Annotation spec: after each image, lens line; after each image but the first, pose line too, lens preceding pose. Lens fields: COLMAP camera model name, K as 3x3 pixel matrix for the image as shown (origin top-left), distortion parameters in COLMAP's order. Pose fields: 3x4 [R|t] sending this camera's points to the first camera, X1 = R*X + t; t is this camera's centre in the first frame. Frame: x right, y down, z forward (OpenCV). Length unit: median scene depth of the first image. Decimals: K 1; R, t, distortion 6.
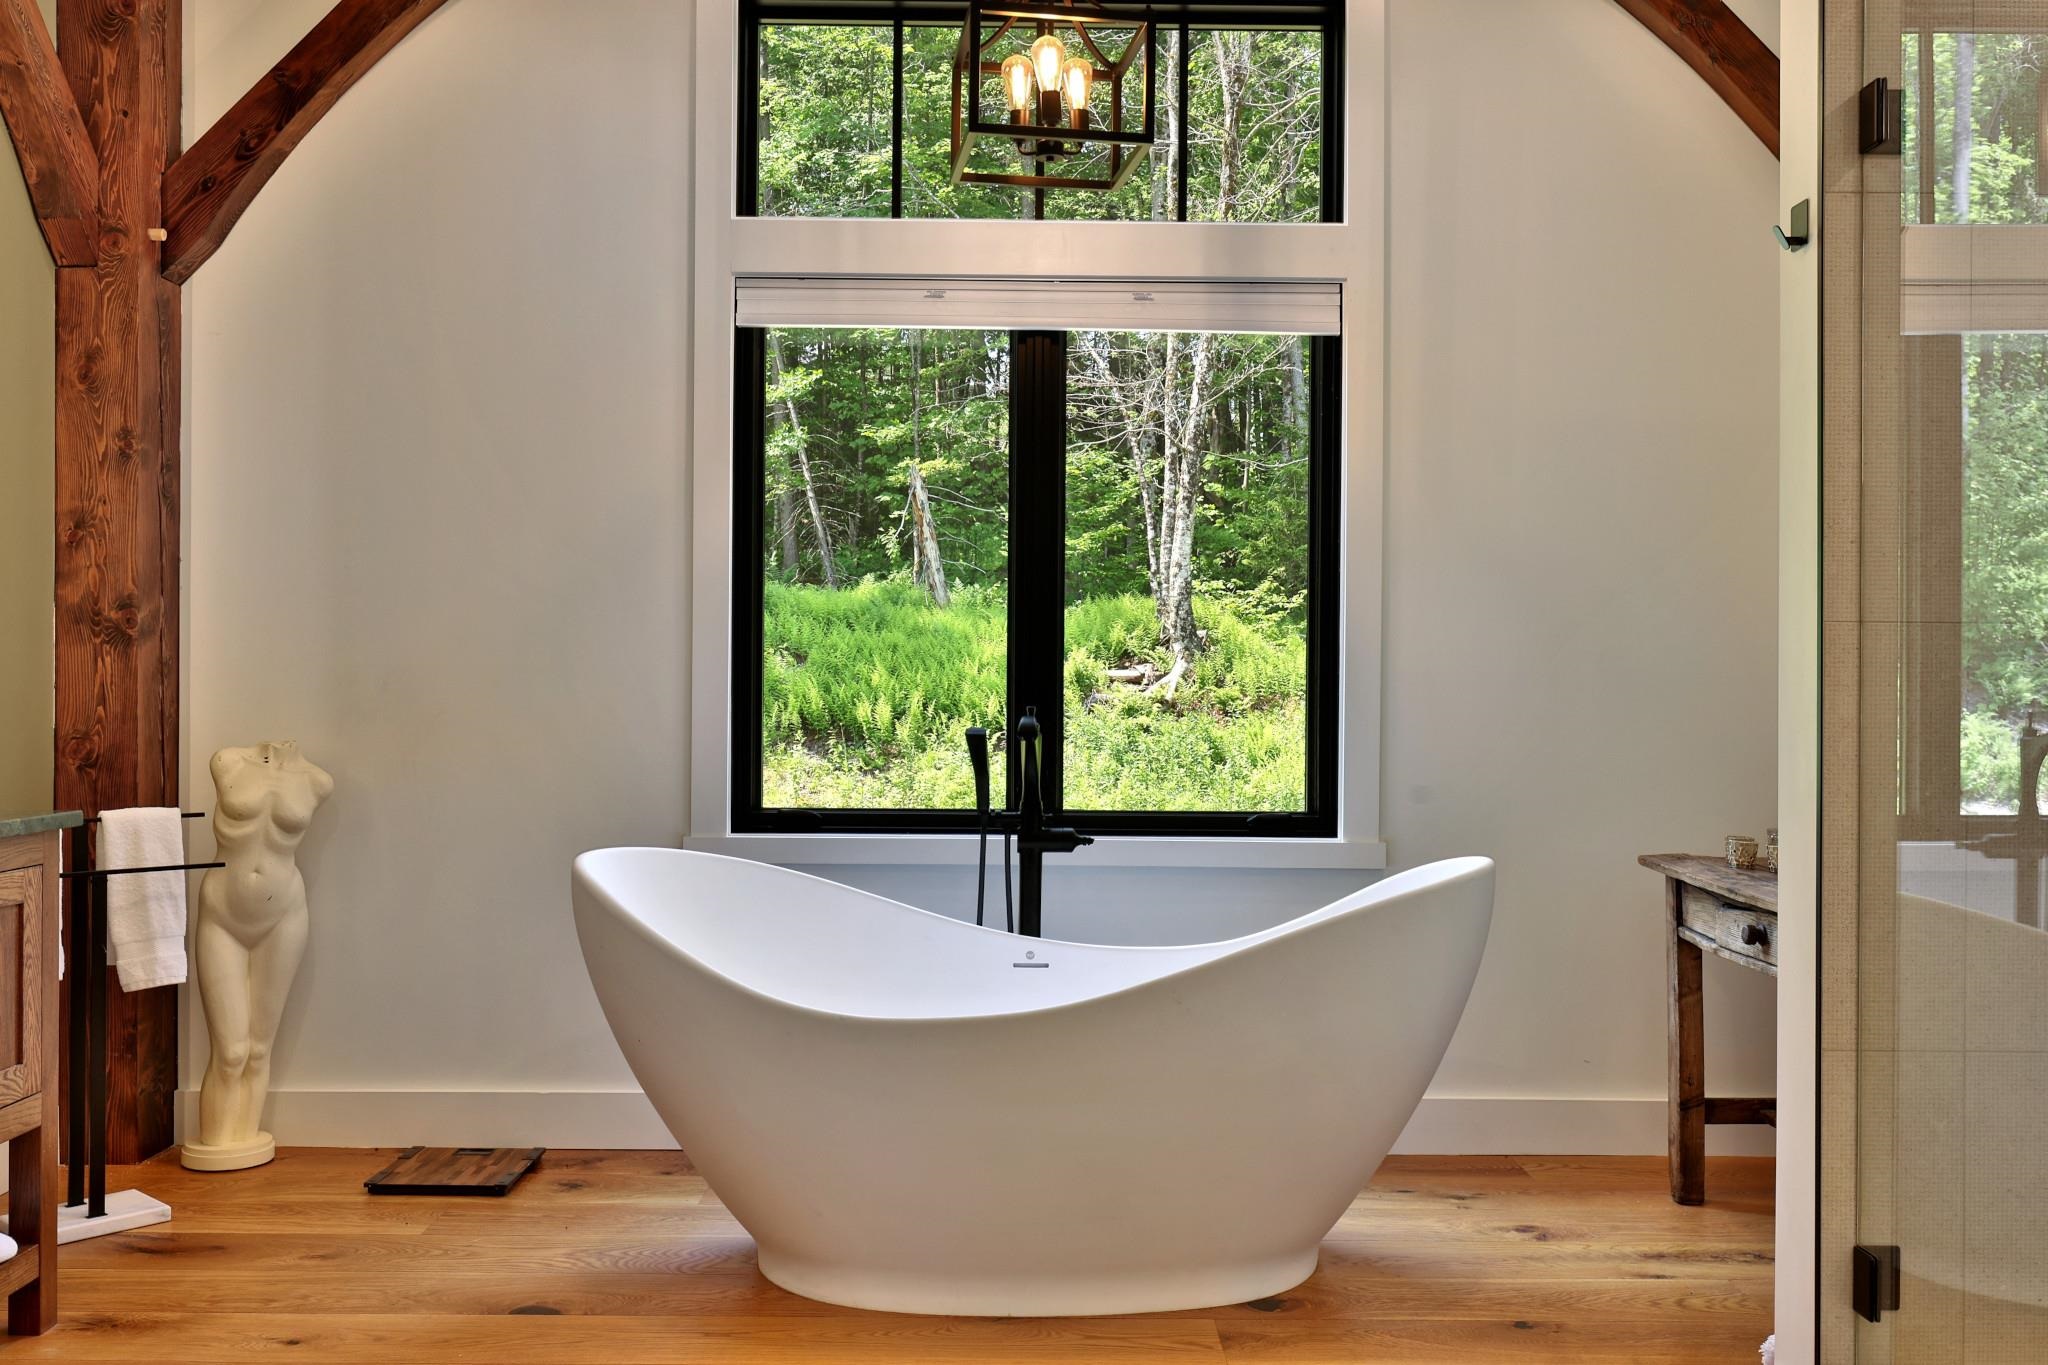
lens RADIAL K [[1766.2, 0, 1024.0], [0, 1766.2, 682.5], [0, 0, 1]] dist [-0.006628, -0.007025]
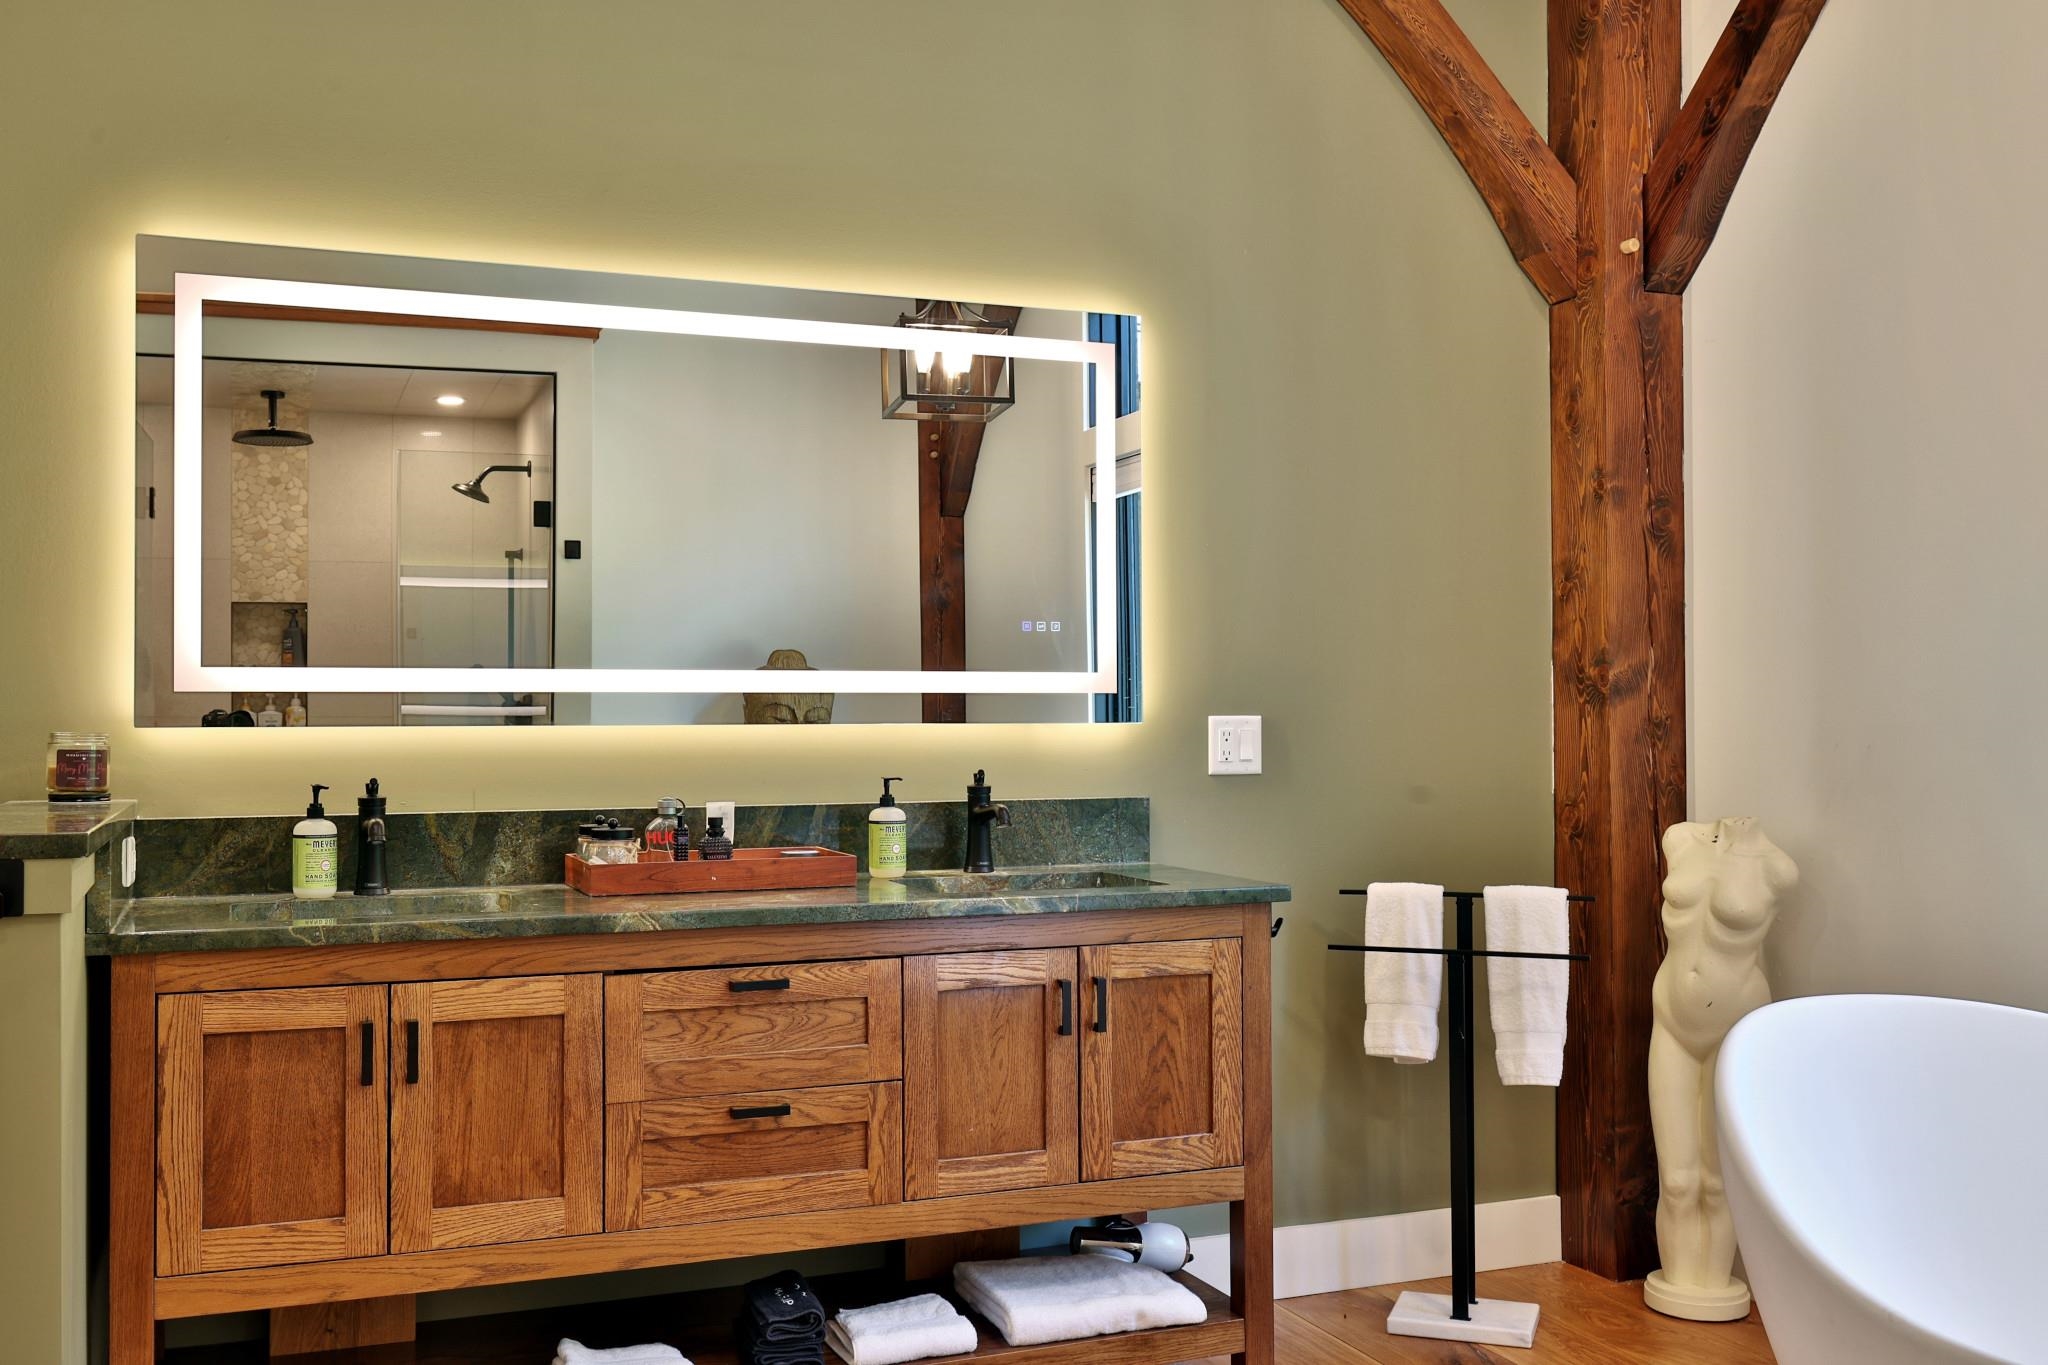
lens RADIAL K [[1926.1, 0, 1024.0], [0, 1926.1, 682.5], [0, 0, 1]] dist [0.000497, 0.006313]
pose [[0.361467, -0.022381, -0.932116, 0.309538], [0.007381, 0.999749, -0.021142, -0.013838], [0.932356, 0.000762, 0.361541, 0.362072]]
